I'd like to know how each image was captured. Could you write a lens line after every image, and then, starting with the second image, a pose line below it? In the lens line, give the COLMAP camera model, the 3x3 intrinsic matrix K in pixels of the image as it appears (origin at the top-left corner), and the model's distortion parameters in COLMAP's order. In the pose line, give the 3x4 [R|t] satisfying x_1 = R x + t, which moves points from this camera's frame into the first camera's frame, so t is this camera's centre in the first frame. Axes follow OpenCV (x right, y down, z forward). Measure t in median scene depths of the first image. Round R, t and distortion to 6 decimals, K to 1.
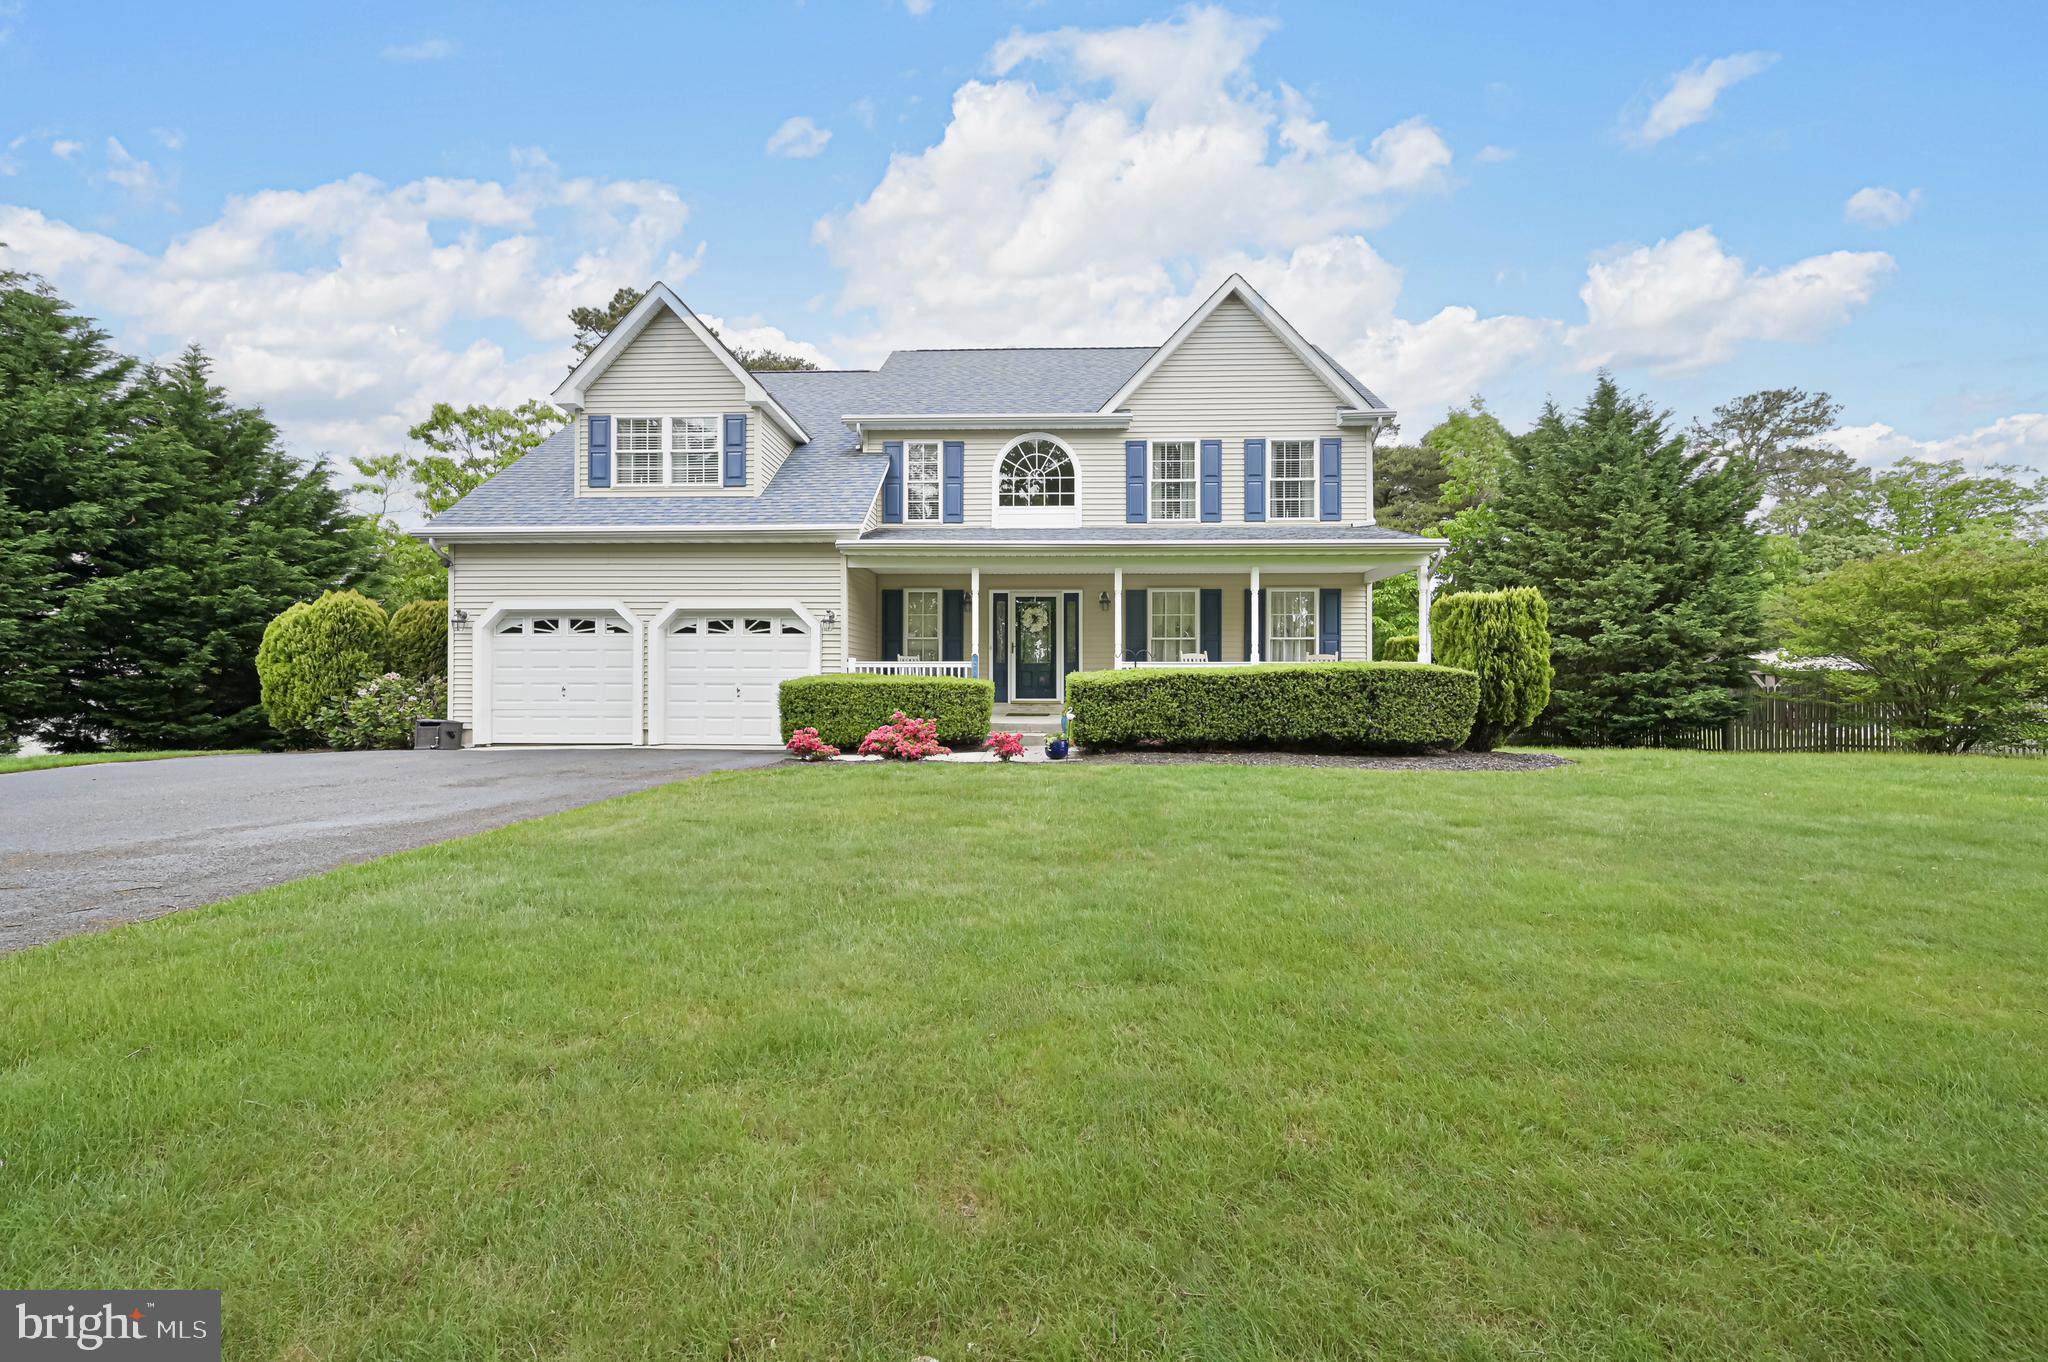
lens RADIAL K [[845.9, 0, 1024.0], [0, 845.9, 681.0], [0, 0, 1]] dist [0.001247, 0.000196]
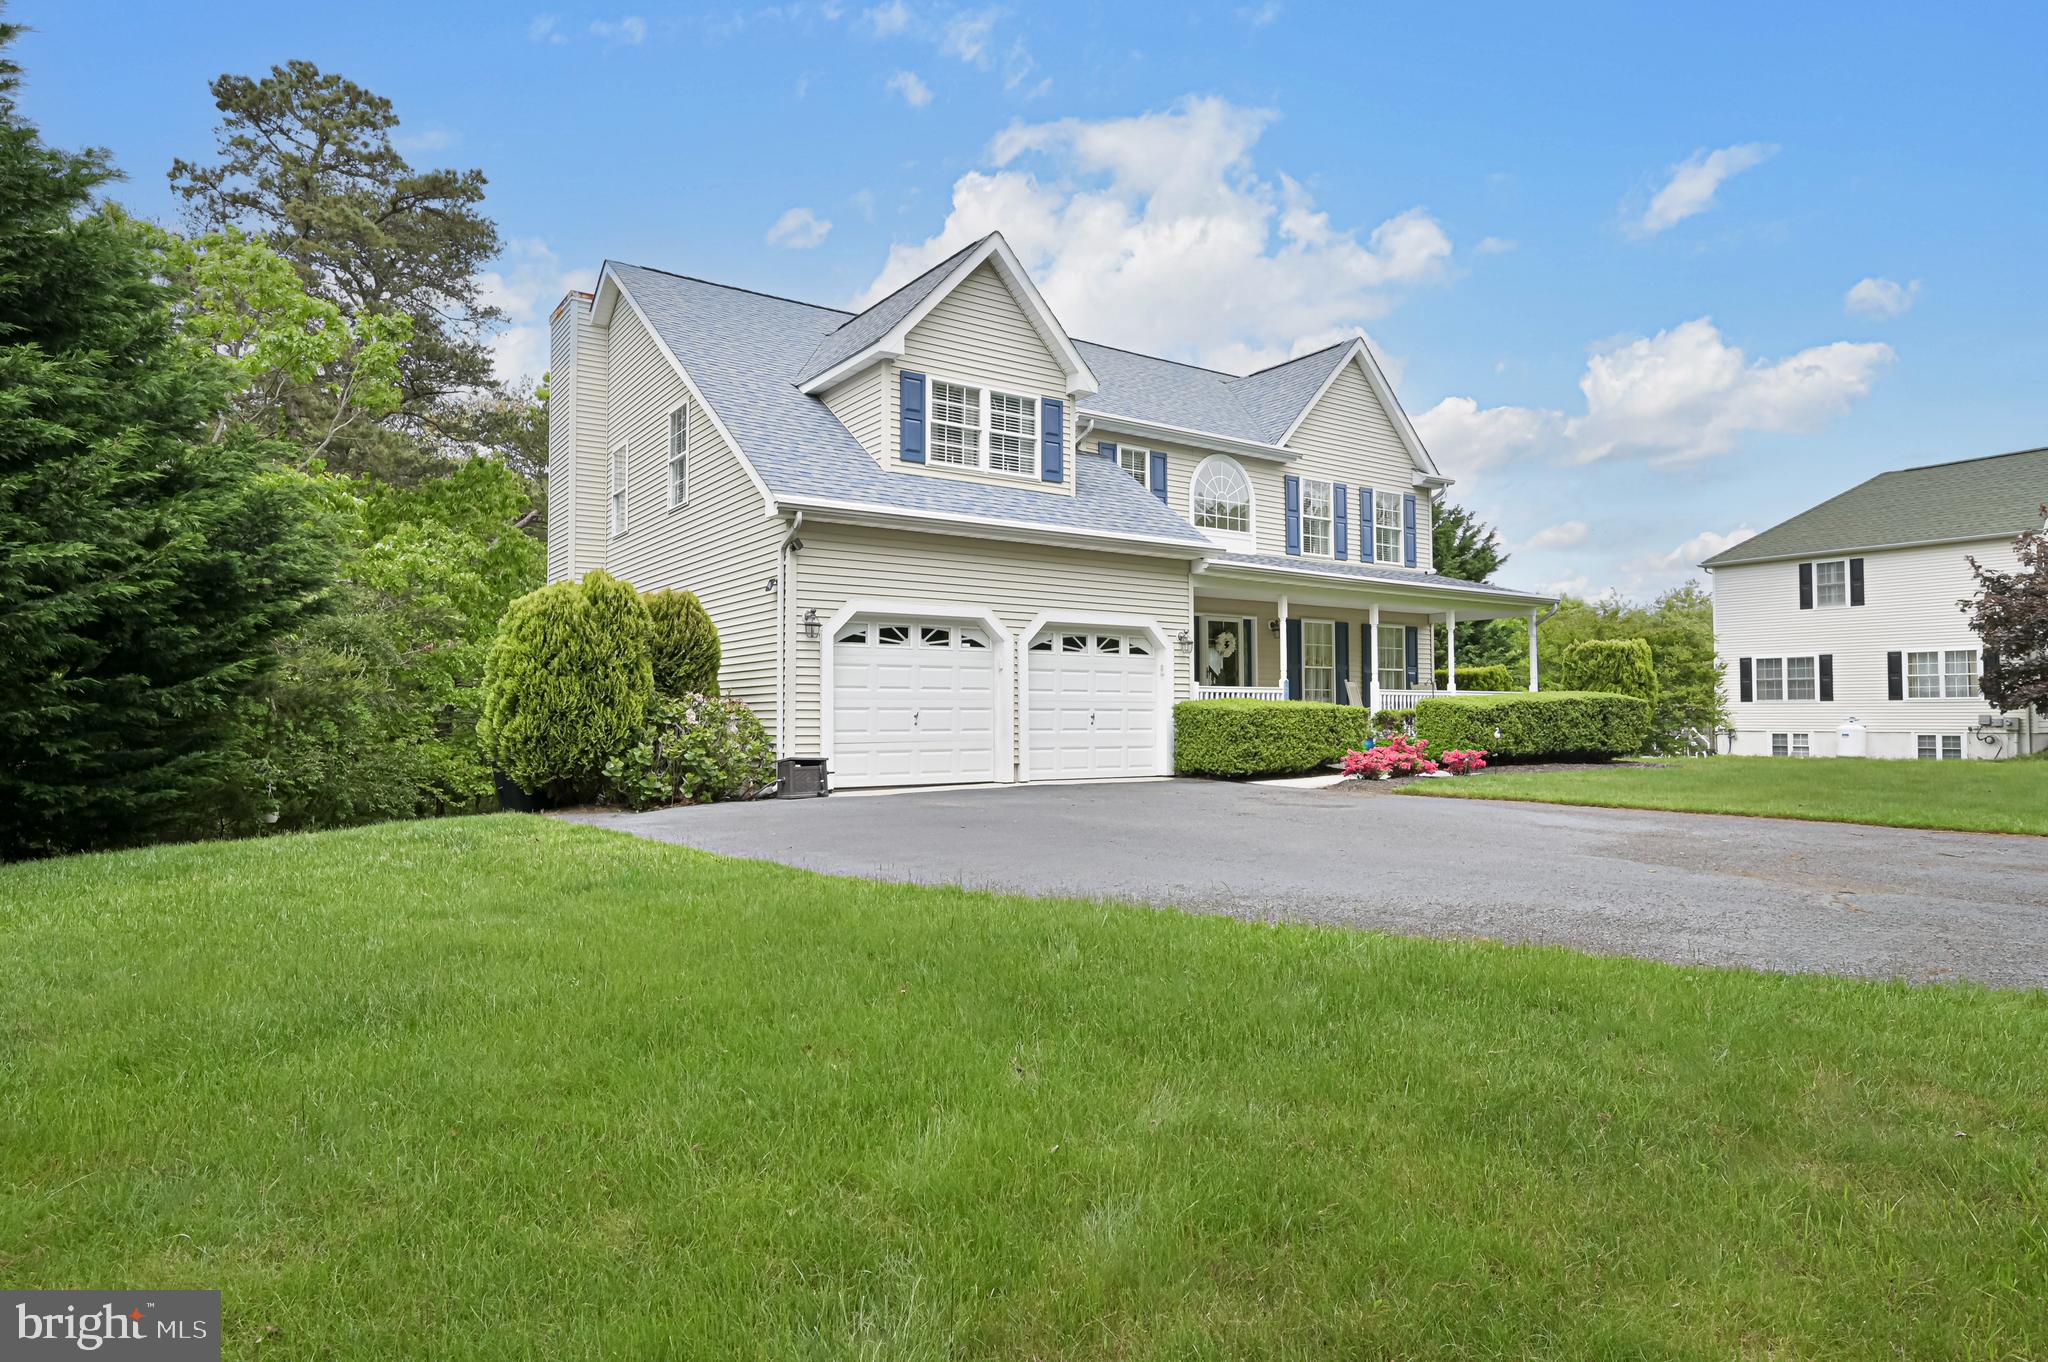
lens RADIAL K [[1145.7, 0, 1024.0], [0, 1145.7, 681.0], [0, 0, 1]] dist [-0.002119, -0.000331]
pose [[0.804142, 0.015245, 0.594242, -1.030615], [-0.000004, 0.999671, -0.025640, 0.004368], [-0.594438, 0.020615, 0.803877, 0.073376]]
